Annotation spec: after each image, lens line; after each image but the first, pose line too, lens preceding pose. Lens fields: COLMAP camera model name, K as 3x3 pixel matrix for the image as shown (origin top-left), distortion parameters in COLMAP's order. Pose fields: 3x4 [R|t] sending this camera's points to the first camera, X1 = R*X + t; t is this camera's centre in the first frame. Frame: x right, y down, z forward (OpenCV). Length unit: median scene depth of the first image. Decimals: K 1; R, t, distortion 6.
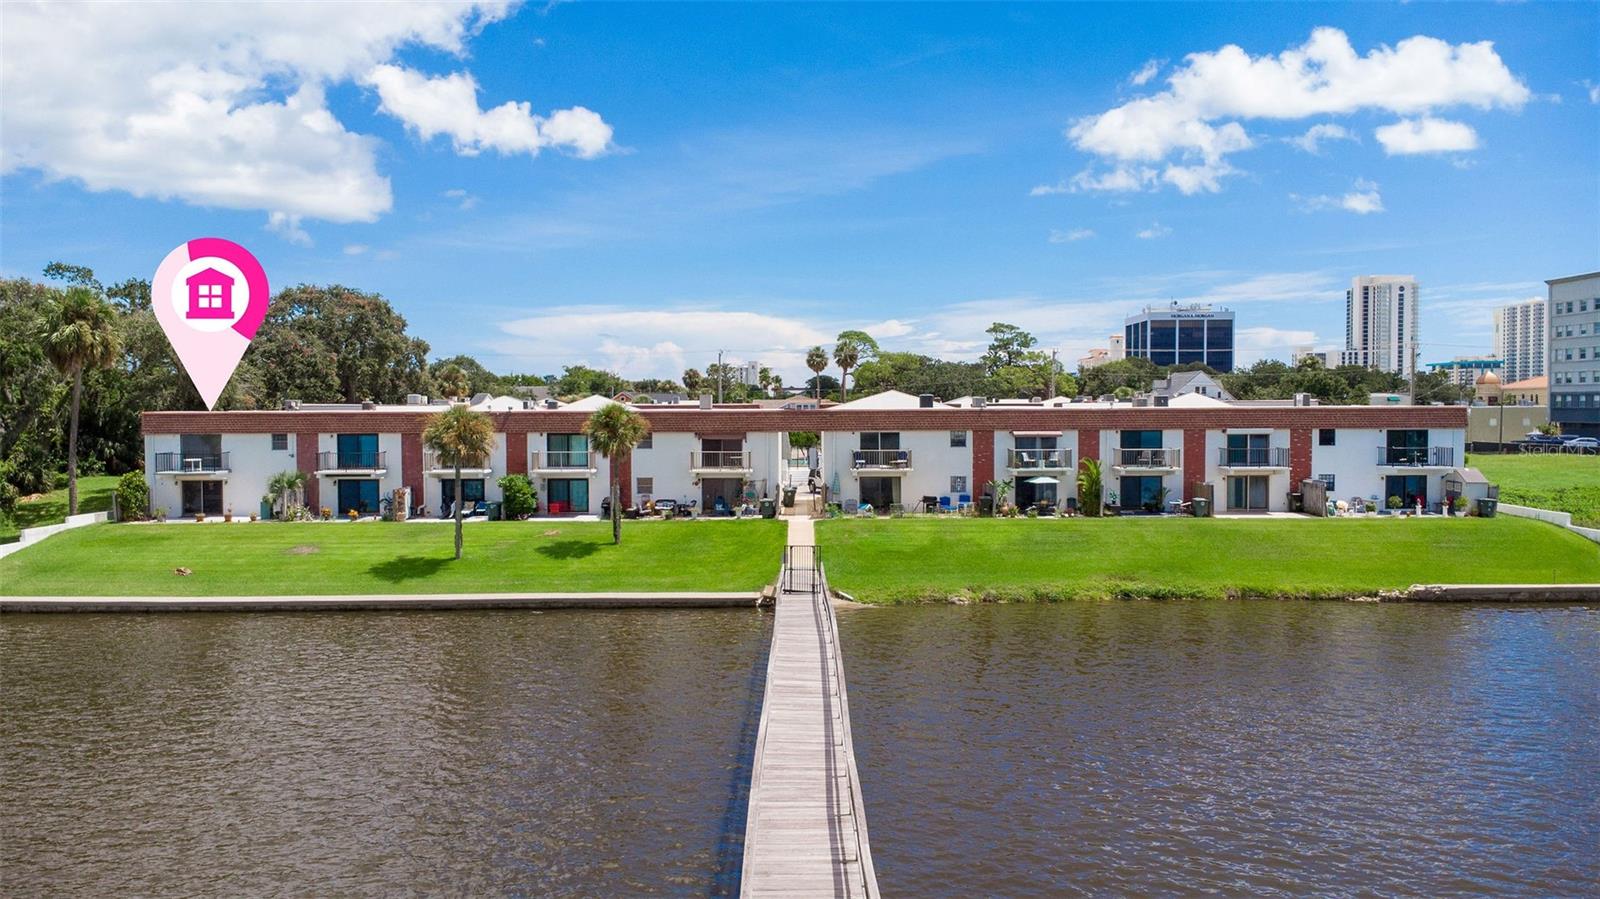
lens RADIAL K [[1119.7, 0, 796.8], [0, 1119.7, 414.4], [0, 0, 1]] dist [0.013550, -0.005764]
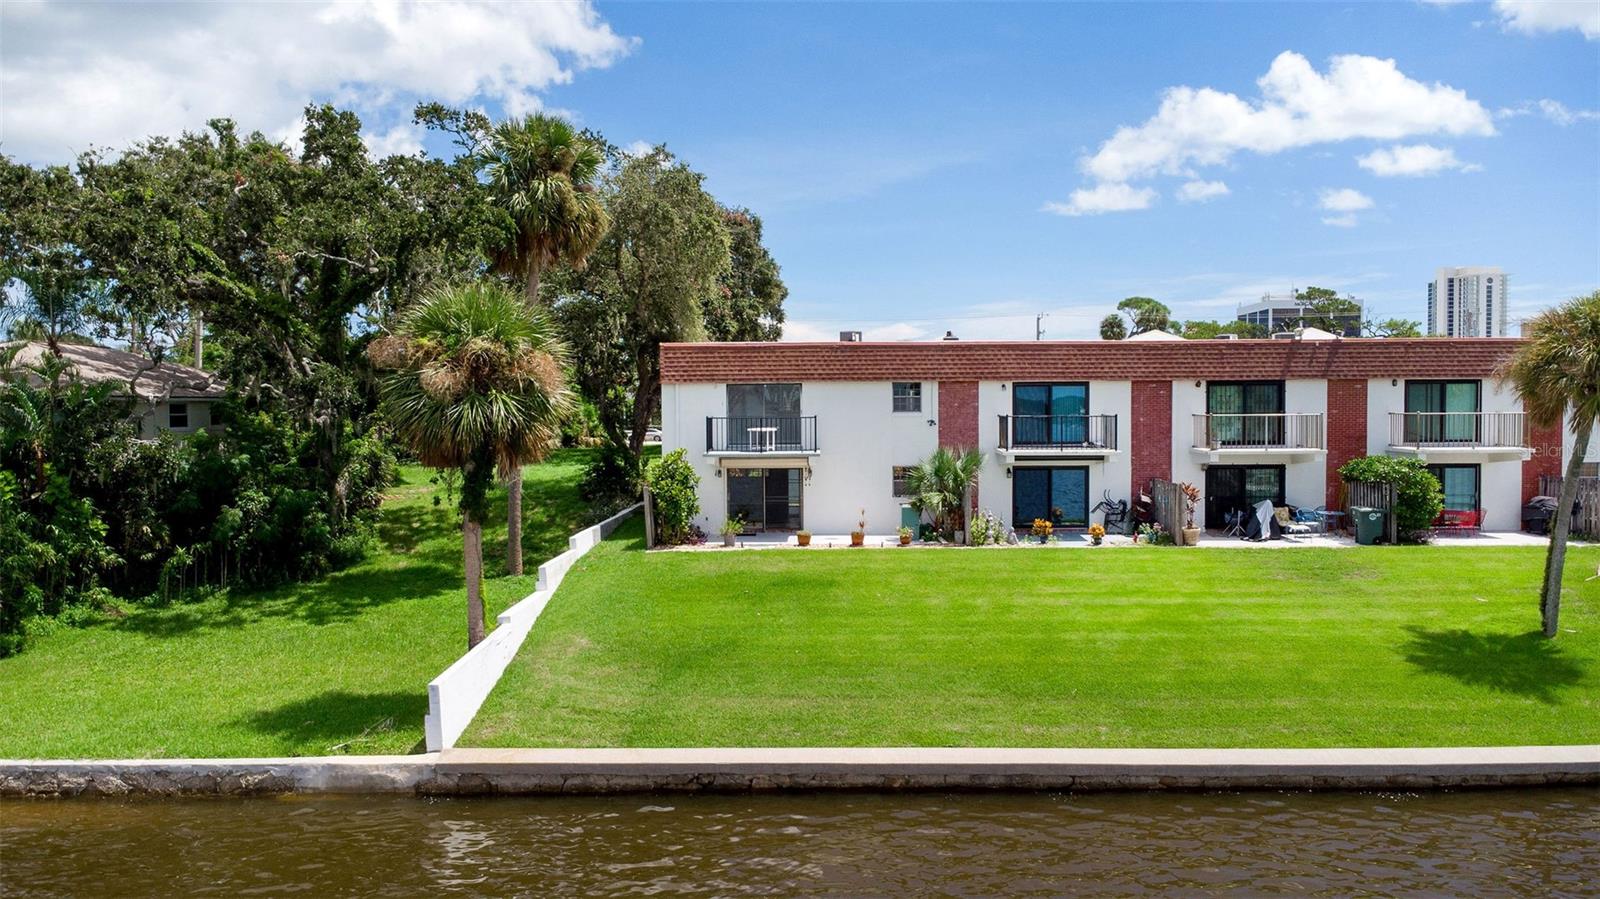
lens RADIAL K [[1119.7, 0, 797.6], [0, 1119.7, 434.5], [0, 0, 1]] dist [0.013550, -0.005764]
pose [[0.999950, -0.002174, -0.009774, -0.508384], [0.002331, 0.999869, 0.016039, 0.033563], [0.009738, -0.016061, 0.999824, 0.454170]]
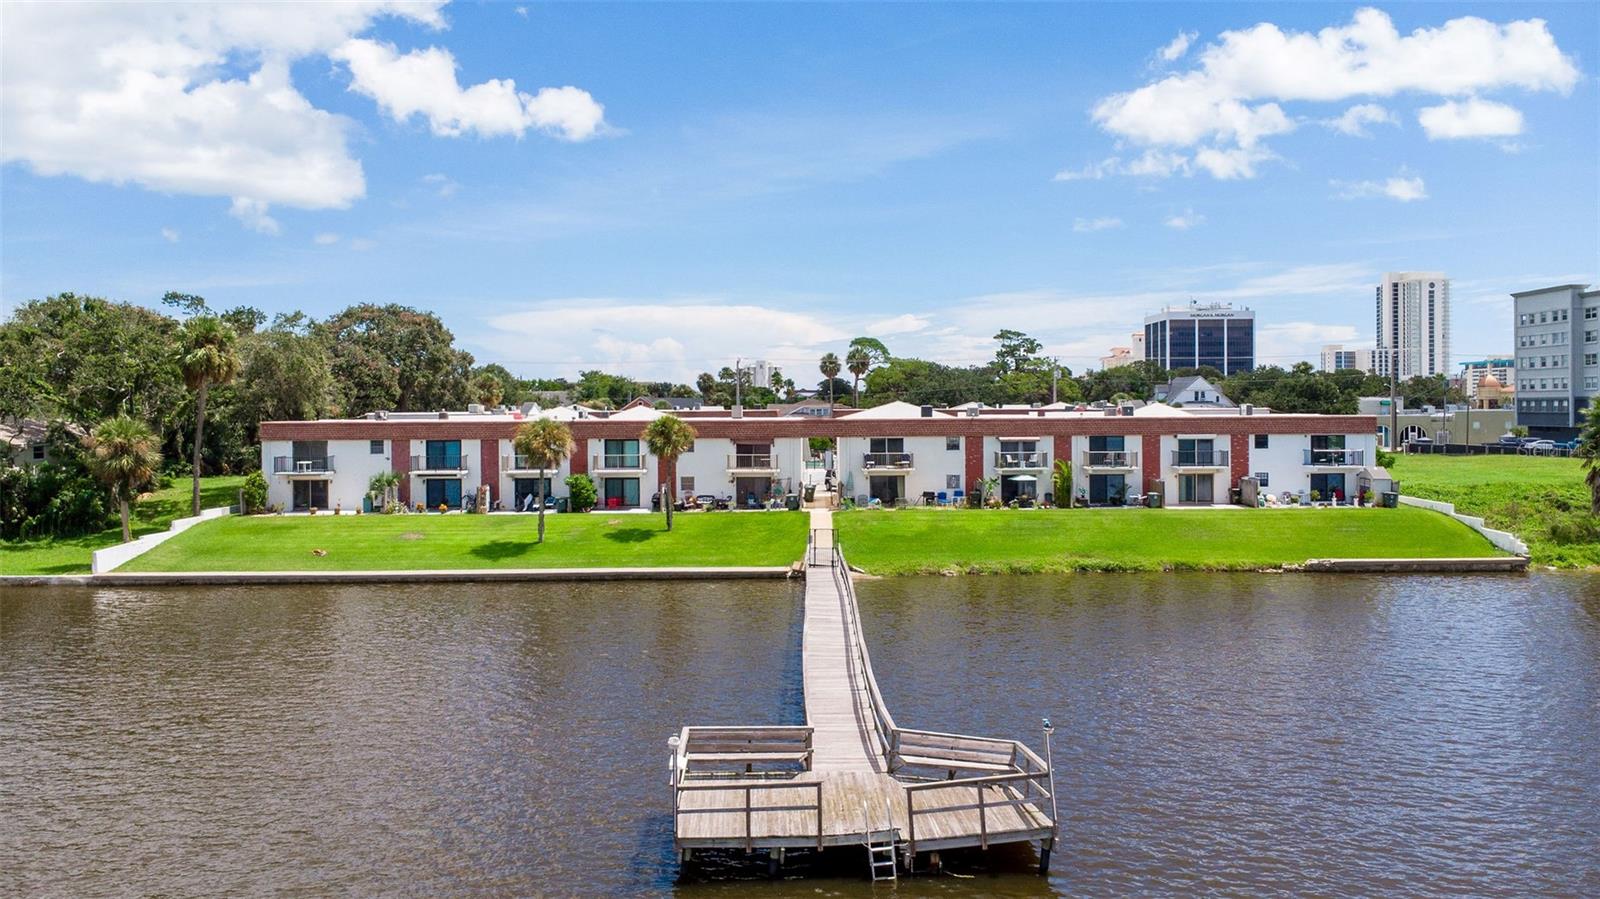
lens RADIAL K [[1206.8, 0, 818.5], [0, 1206.8, 399.2], [0, 0, 1]] dist [0.018085, -0.009072]
pose [[0.999928, -0.001582, 0.011916, -0.012931], [0.001745, 0.999905, -0.013667, -0.007528], [-0.011893, 0.013687, 0.999836, -0.273458]]
